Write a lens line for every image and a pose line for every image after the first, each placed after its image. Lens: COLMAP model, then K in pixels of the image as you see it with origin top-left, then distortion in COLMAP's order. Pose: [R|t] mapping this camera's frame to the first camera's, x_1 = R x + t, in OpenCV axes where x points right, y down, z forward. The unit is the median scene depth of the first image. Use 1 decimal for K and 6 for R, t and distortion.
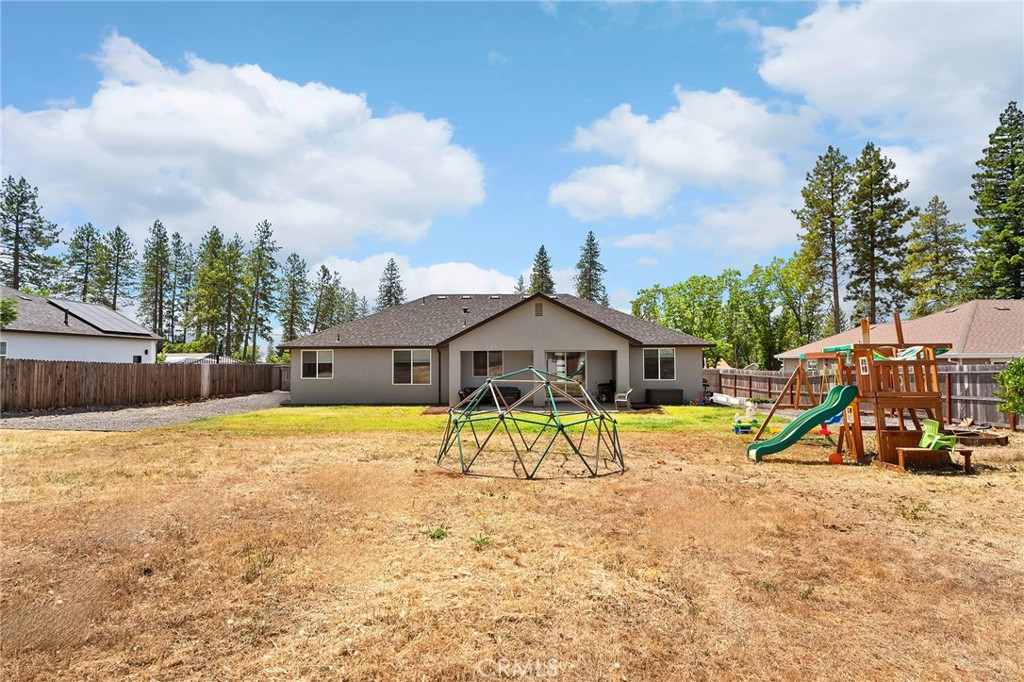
lens RADIAL K [[546.3, 0, 512.0], [0, 546.3, 341.0], [0, 0, 1]] dist [-0.000614, -0.000132]
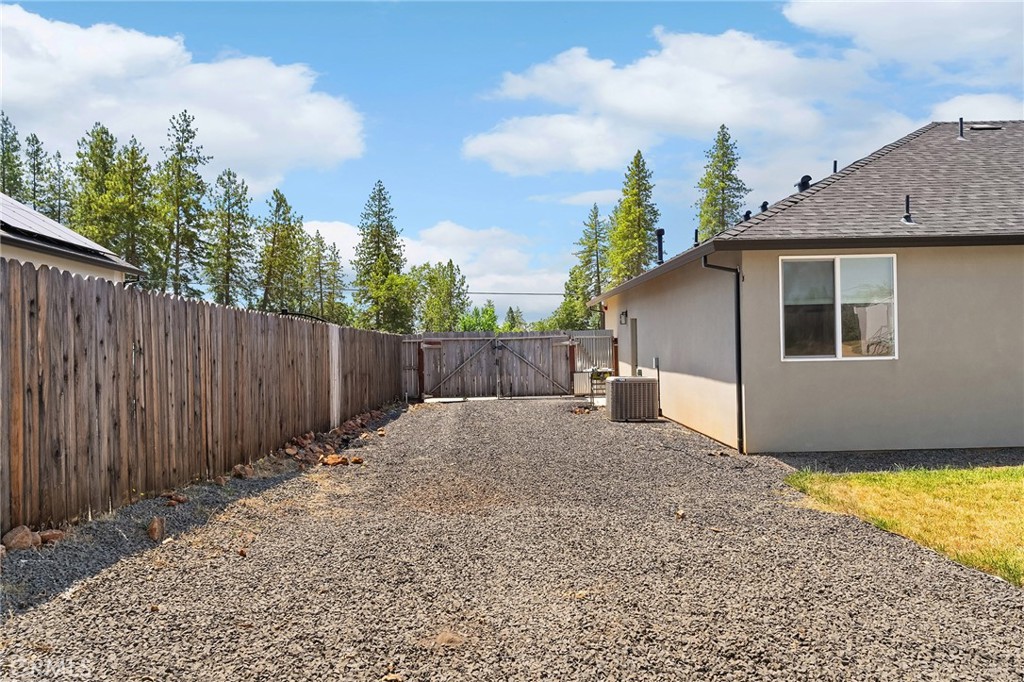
lens RADIAL K [[805.7, 0, 512.0], [0, 805.7, 341.0], [0, 0, 1]] dist [0.005518, 0.003328]
pose [[0.999871, -0.015721, 0.003264, -0.101807], [0.015625, 0.999493, 0.027749, 0.008886], [-0.003698, -0.027695, 0.999610, 0.116539]]
